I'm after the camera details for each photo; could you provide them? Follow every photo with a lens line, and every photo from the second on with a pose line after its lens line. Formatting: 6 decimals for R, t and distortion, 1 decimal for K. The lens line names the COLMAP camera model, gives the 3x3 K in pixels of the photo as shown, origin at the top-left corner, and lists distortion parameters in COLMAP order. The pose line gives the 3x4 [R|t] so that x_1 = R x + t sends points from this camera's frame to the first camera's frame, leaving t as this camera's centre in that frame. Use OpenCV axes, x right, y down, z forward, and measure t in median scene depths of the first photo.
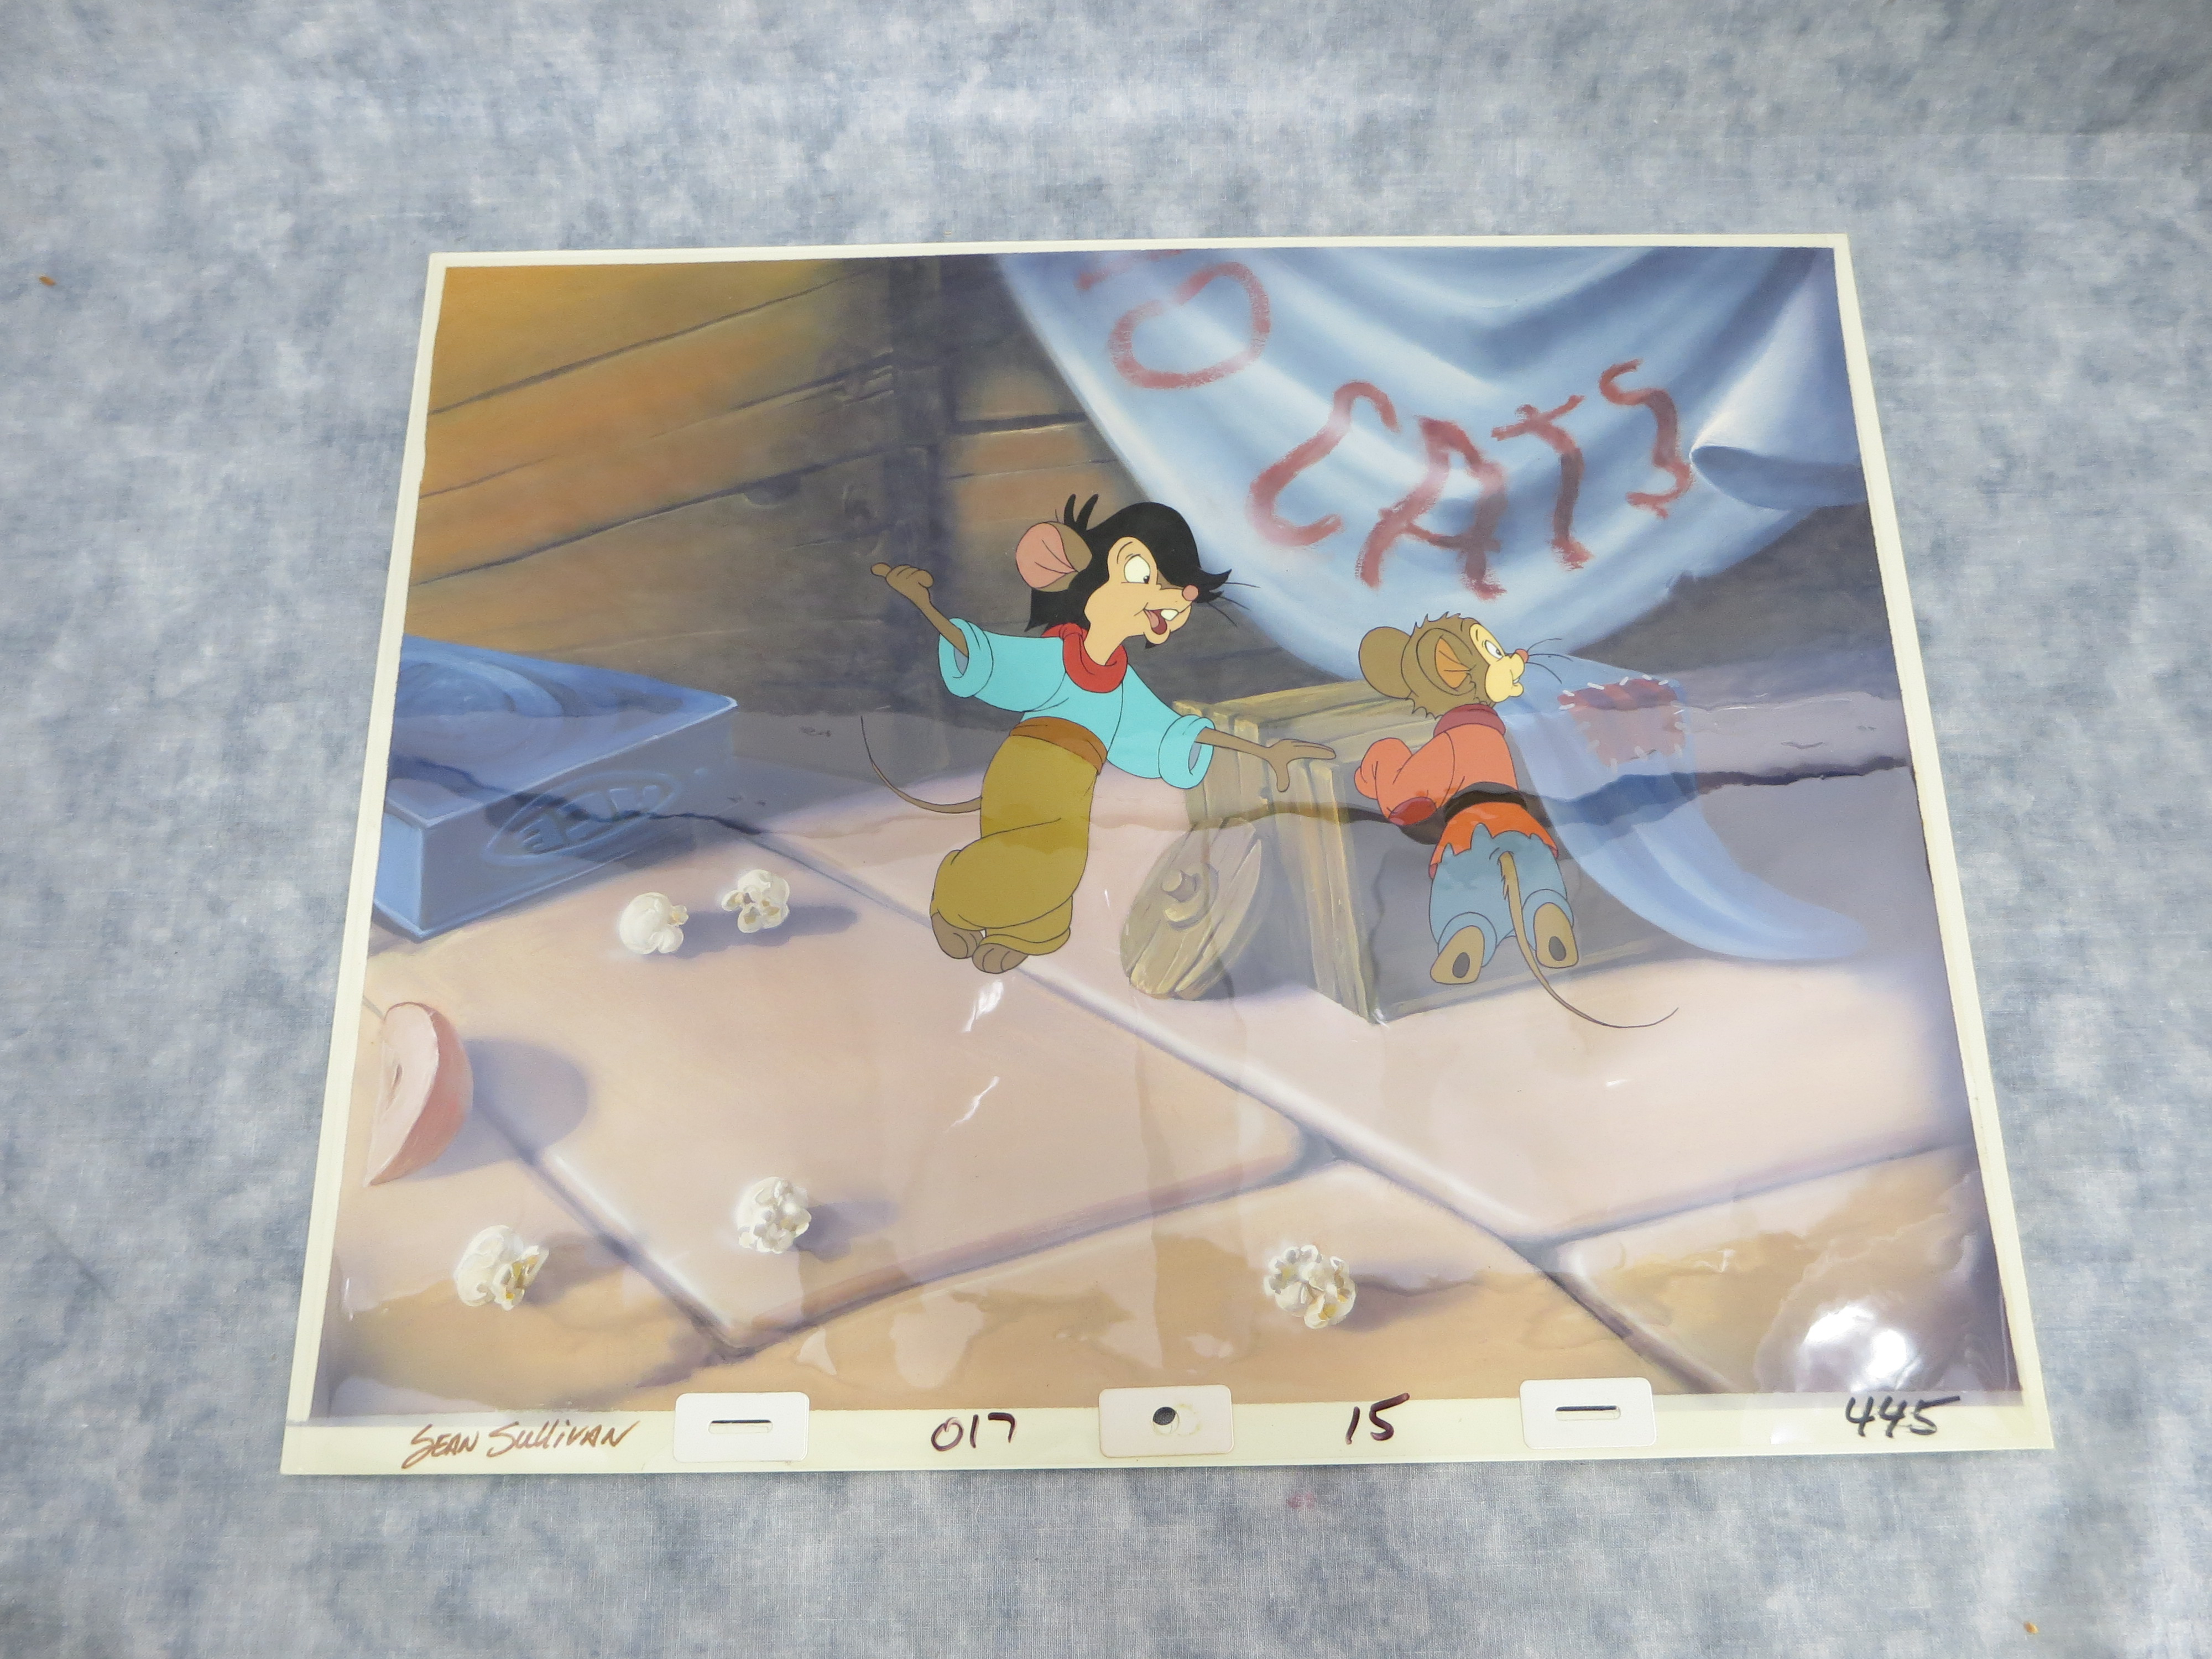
lens RADIAL K [[1883.7, 0, 1124.3], [0, 1883.7, 818.0], [0, 0, 1]] dist [-0.090949, 0.028484]
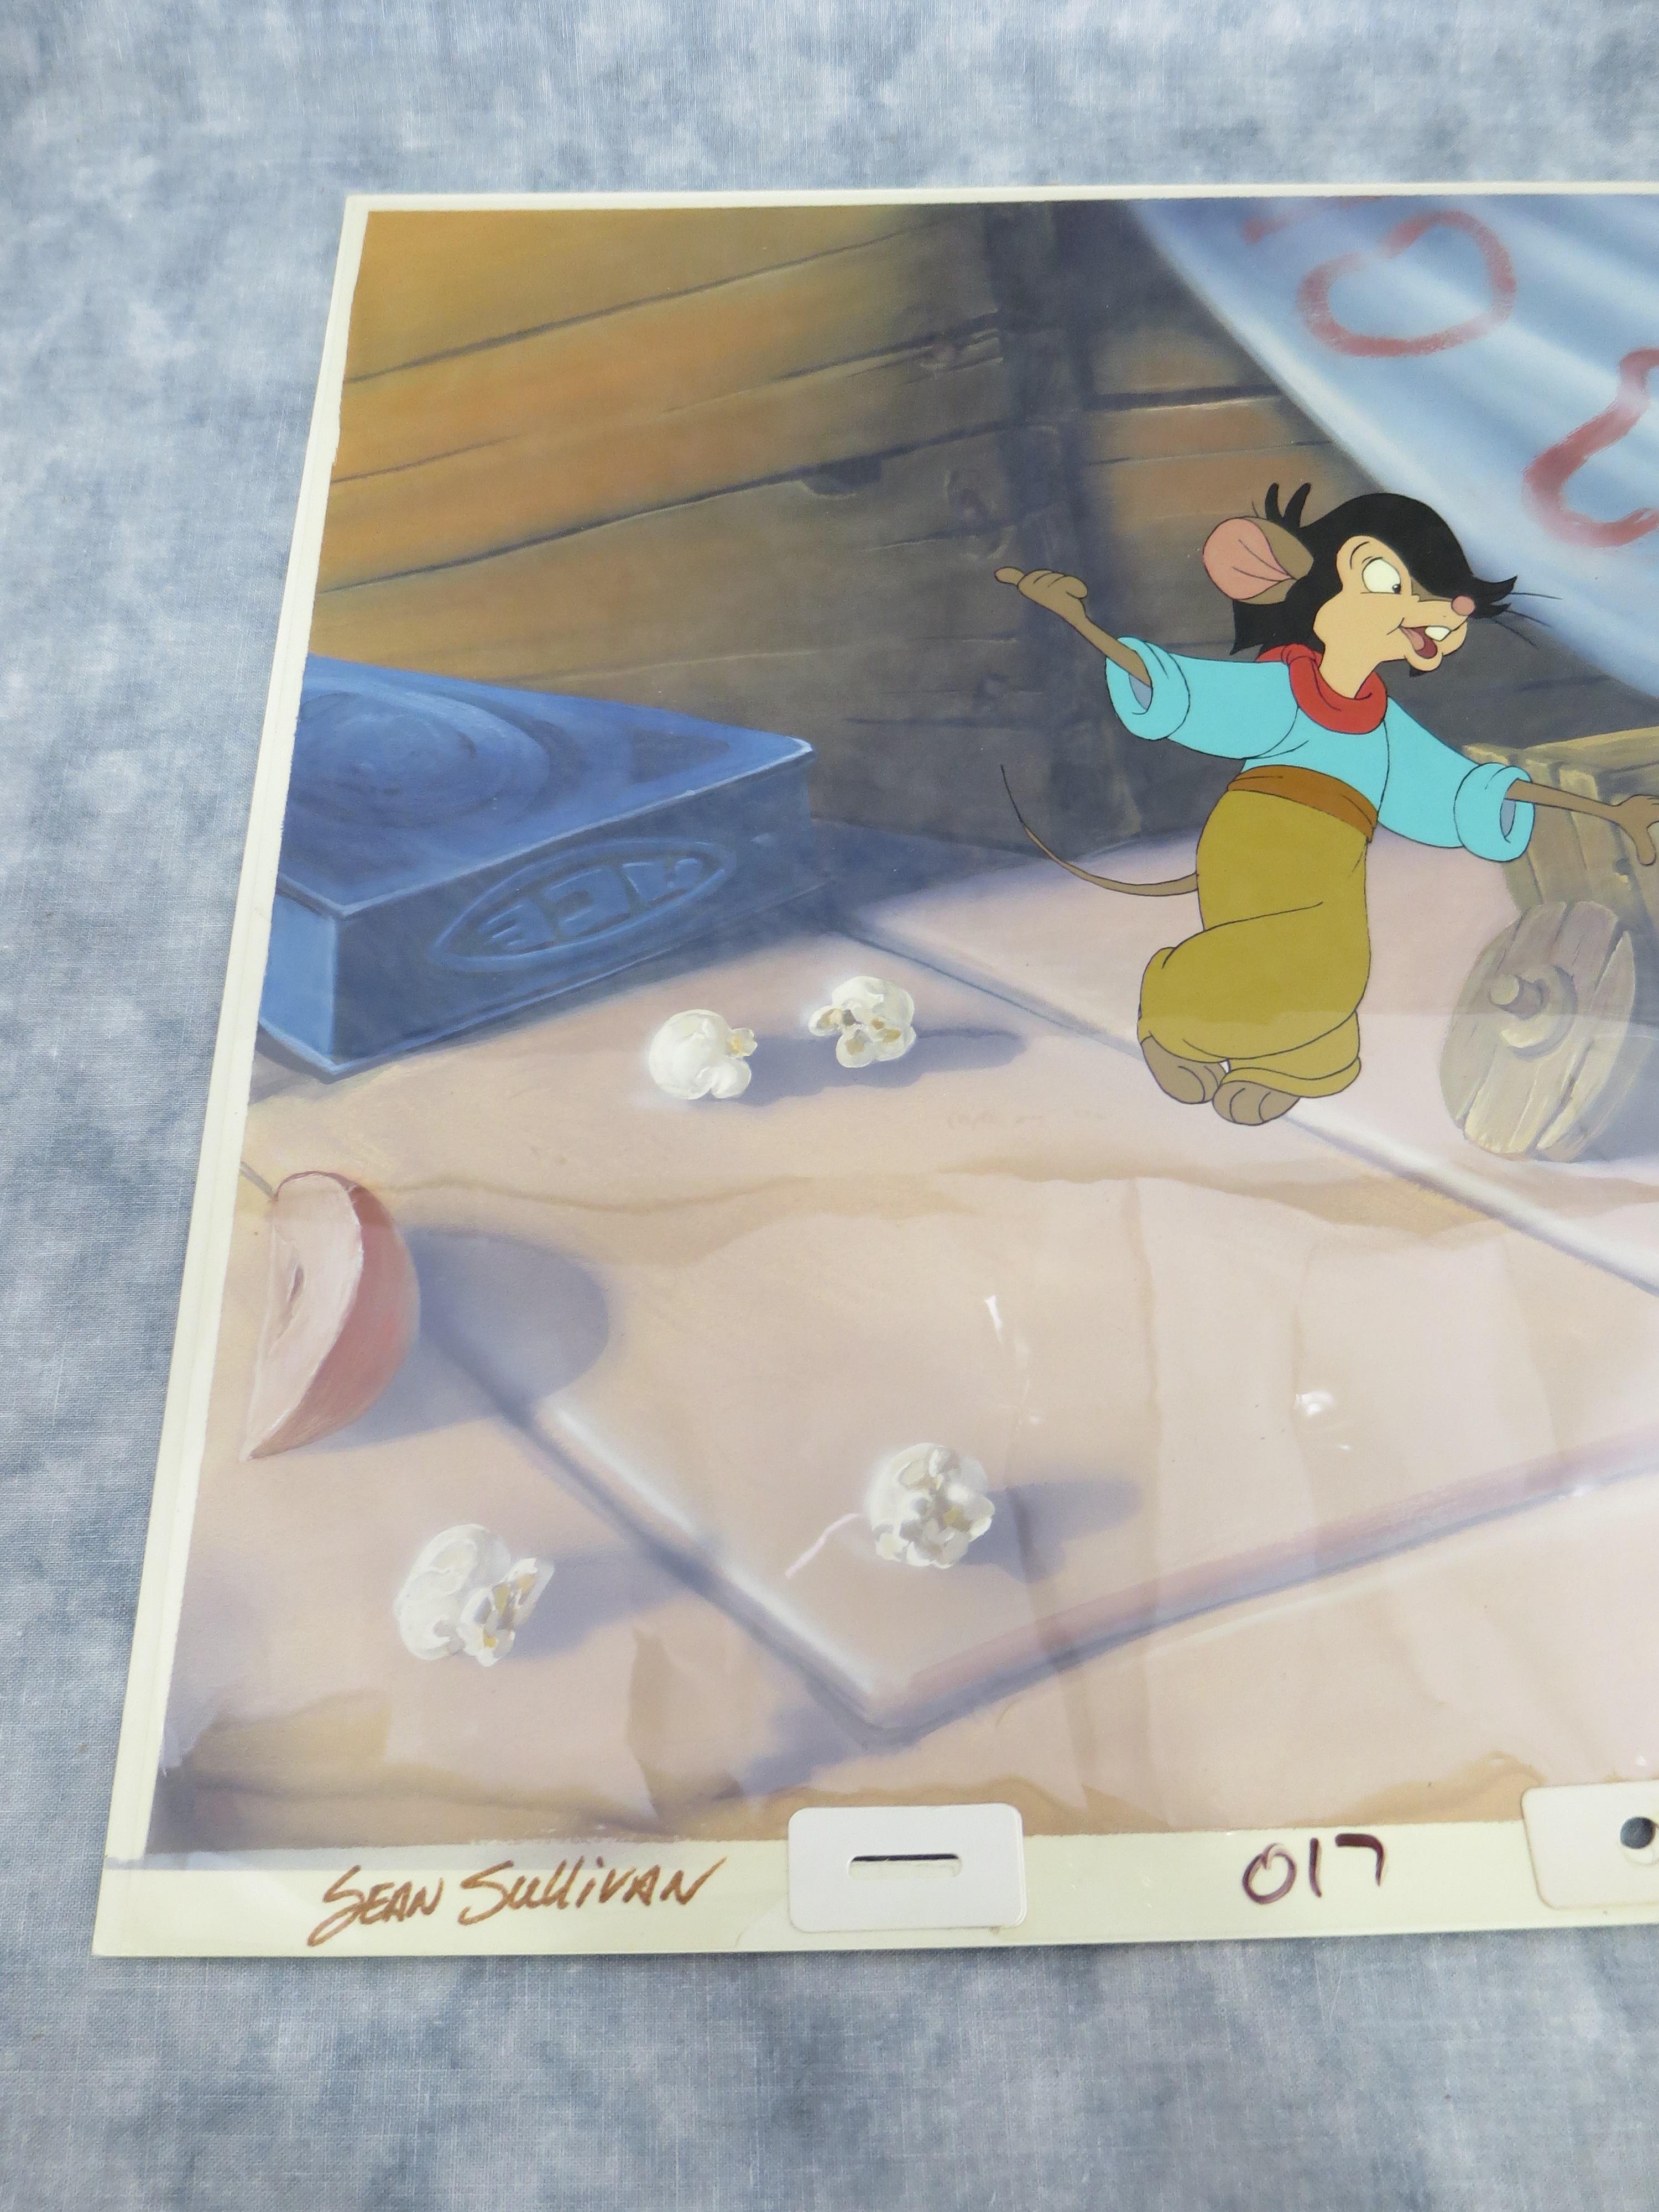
lens RADIAL K [[1883.7, 0, 828.8], [0, 1883.7, 1062.8], [0, 0, 1]] dist [-0.090949, 0.028484]
pose [[0.999967, -0.001689, -0.007983, -0.202823], [0.000690, 0.992339, -0.123542, 0.137720], [0.008130, 0.123533, 0.992307, 0.364514]]
